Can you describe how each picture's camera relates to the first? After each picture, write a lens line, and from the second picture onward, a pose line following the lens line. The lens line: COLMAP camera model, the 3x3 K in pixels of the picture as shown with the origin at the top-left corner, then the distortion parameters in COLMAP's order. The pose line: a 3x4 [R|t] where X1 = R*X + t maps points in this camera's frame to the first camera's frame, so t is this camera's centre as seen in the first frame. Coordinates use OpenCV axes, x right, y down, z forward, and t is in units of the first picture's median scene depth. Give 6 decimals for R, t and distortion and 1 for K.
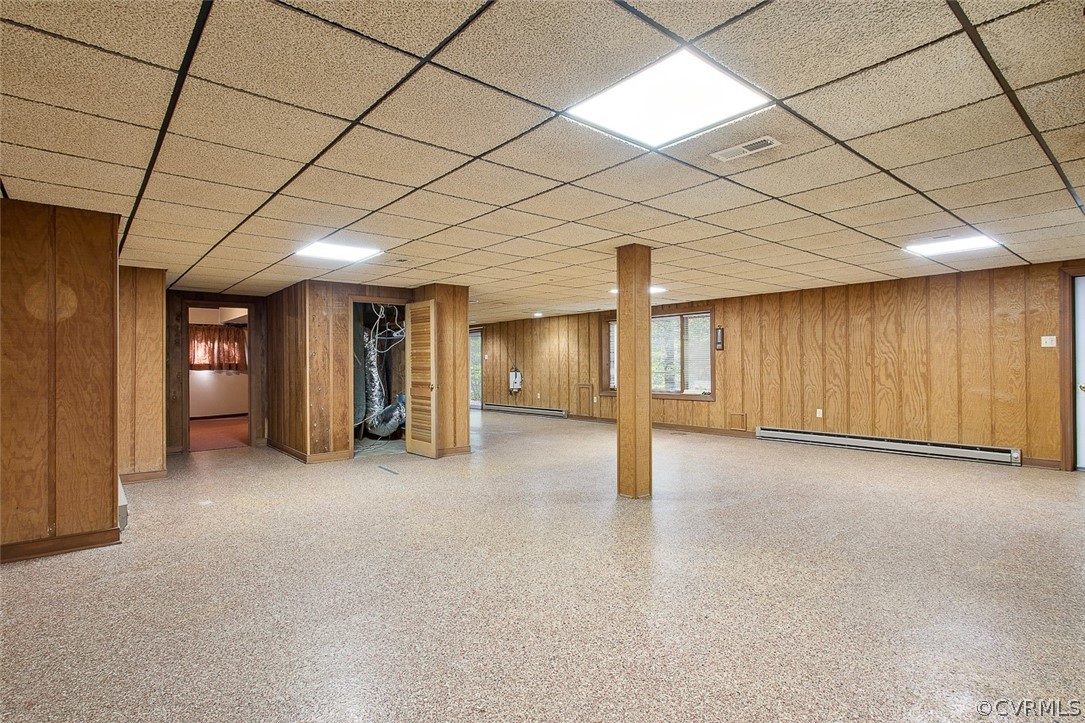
lens RADIAL K [[537.0, 0, 532.8], [0, 537.0, 334.2], [0, 0, 1]] dist [-0.006347, -0.002947]
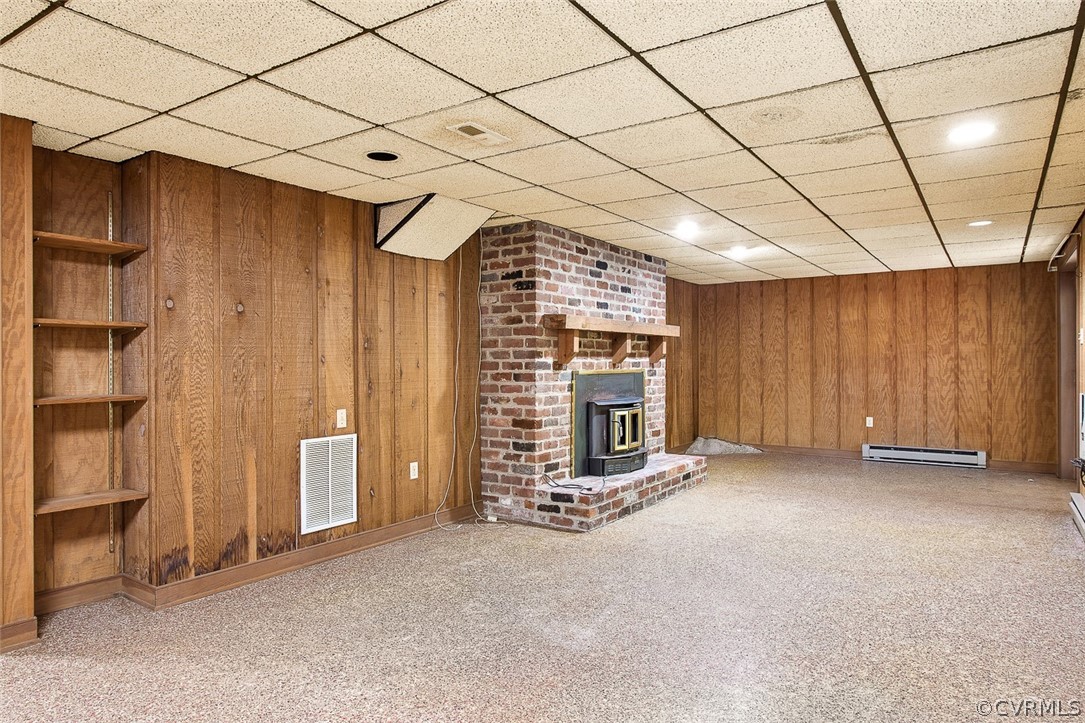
lens RADIAL K [[674.9, 0, 547.8], [0, 674.9, 357.3], [0, 0, 1]] dist [-0.034747, 0.001047]
pose [[0.957355, 0.010852, 0.288710, 0.200609], [-0.022910, 0.998999, 0.038417, 0.008203], [-0.288004, -0.043393, 0.956645, 0.163915]]
